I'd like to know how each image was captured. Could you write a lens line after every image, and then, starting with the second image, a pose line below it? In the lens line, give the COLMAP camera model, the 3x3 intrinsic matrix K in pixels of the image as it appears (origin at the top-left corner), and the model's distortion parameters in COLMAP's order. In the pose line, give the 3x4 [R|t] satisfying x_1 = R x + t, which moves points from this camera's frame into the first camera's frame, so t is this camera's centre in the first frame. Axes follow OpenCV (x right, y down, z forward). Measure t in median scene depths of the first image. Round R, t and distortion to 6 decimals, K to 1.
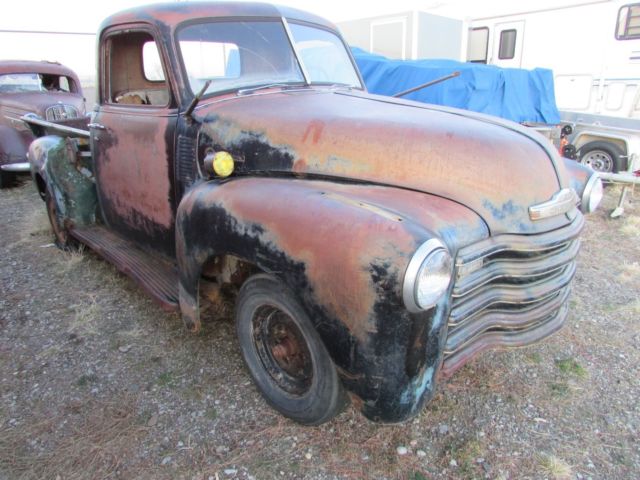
lens RADIAL K [[454.6, 0, 319.2], [0, 454.6, 243.8], [0, 0, 1]] dist [-0.025824, 0.004455]
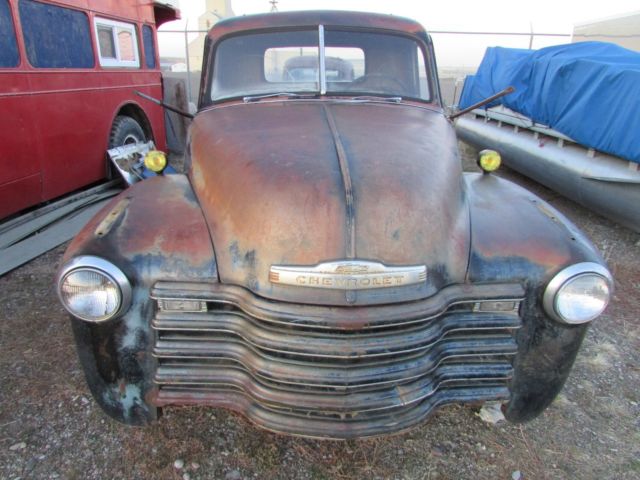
lens RADIAL K [[454.6, 0, 315.7], [0, 454.6, 242.5], [0, 0, 1]] dist [-0.025824, 0.004455]
pose [[0.746718, 0.252273, -0.615443, 0.709497], [-0.243508, 0.964730, 0.099999, -0.154255], [0.618963, 0.075195, 0.781812, 0.282373]]
